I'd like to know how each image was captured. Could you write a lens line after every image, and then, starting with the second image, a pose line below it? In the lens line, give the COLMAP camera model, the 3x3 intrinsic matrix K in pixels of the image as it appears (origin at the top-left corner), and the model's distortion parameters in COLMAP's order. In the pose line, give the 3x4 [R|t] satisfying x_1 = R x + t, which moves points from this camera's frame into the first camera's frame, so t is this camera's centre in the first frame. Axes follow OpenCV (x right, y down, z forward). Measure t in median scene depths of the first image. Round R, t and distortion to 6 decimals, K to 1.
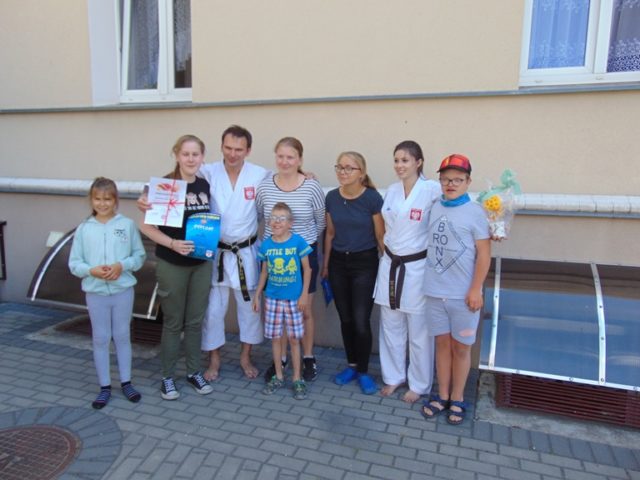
lens RADIAL K [[480.8, 0, 320.3], [0, 480.8, 238.3], [0, 0, 1]] dist [-0.013609, 0.044745]
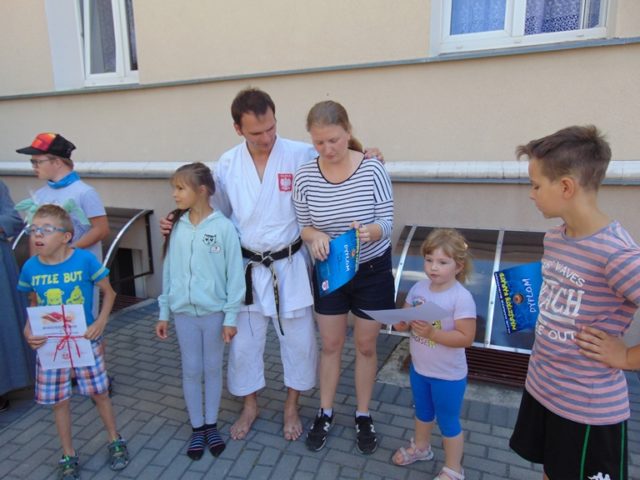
lens RADIAL K [[480.8, 0, 324.7], [0, 480.8, 241.5], [0, 0, 1]] dist [-0.013609, 0.044745]
pose [[0.996135, -0.012844, -0.086892, 0.291122], [0.016963, 0.998758, 0.046837, 0.023708], [0.086183, -0.048130, 0.995116, -0.028551]]
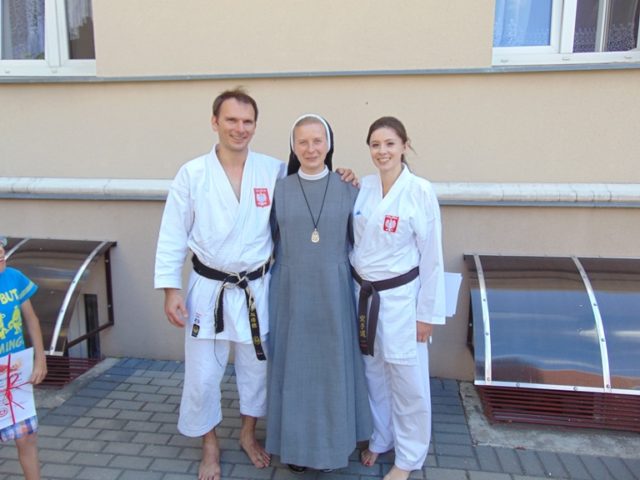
lens RADIAL K [[480.8, 0, 313.5], [0, 480.8, 233.6], [0, 0, 1]] dist [-0.013609, 0.044745]
pose [[0.978598, -0.042060, 0.201439, -0.114921], [0.040264, 0.999104, 0.013005, -0.025335], [-0.201805, -0.004616, 0.979415, 0.193718]]
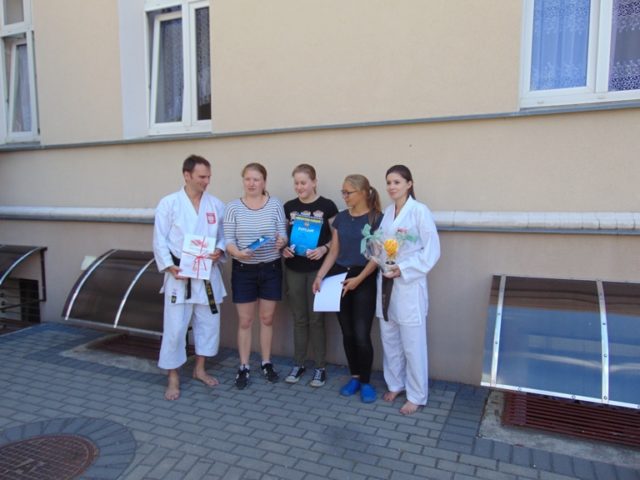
lens RADIAL K [[480.8, 0, 321.9], [0, 480.8, 239.7], [0, 0, 1]] dist [-0.013609, 0.044745]
pose [[0.996783, -0.014904, -0.078755, 0.075843], [0.011413, 0.998940, -0.044596, 0.005323], [0.079336, 0.043553, 0.995896, -0.043544]]
